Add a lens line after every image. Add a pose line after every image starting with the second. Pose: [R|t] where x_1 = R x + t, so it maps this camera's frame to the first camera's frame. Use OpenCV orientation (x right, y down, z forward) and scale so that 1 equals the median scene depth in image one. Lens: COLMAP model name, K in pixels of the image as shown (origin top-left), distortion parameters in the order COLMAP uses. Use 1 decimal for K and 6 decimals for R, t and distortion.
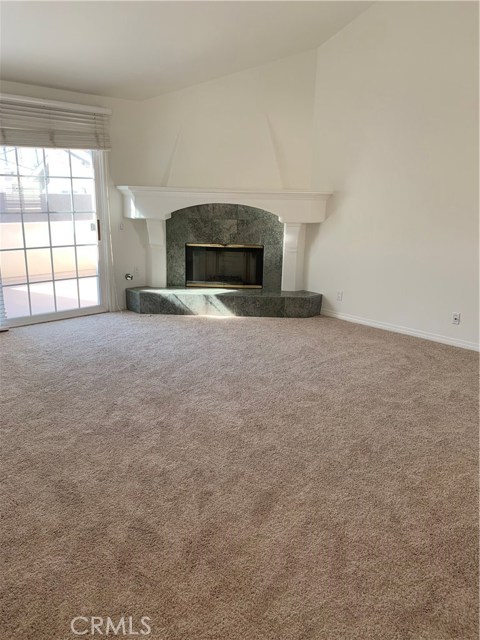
lens RADIAL K [[490.1, 0, 240.0], [0, 490.1, 320.0], [0, 0, 1]] dist [0.033063, -0.011075]
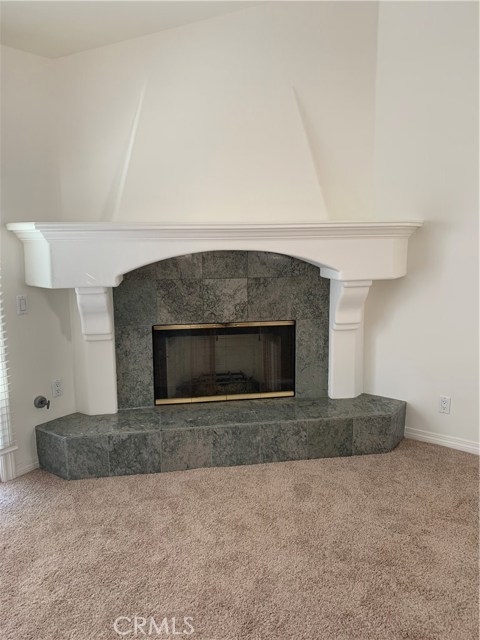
lens RADIAL K [[482.5, 0, 240.6], [0, 482.5, 308.3], [0, 0, 1]] dist [0.005186, -0.002417]
pose [[0.979489, -0.061328, 0.191940, -0.117506], [0.077898, 0.993746, -0.080002, -0.128228], [-0.185833, 0.093312, 0.978141, 0.479572]]
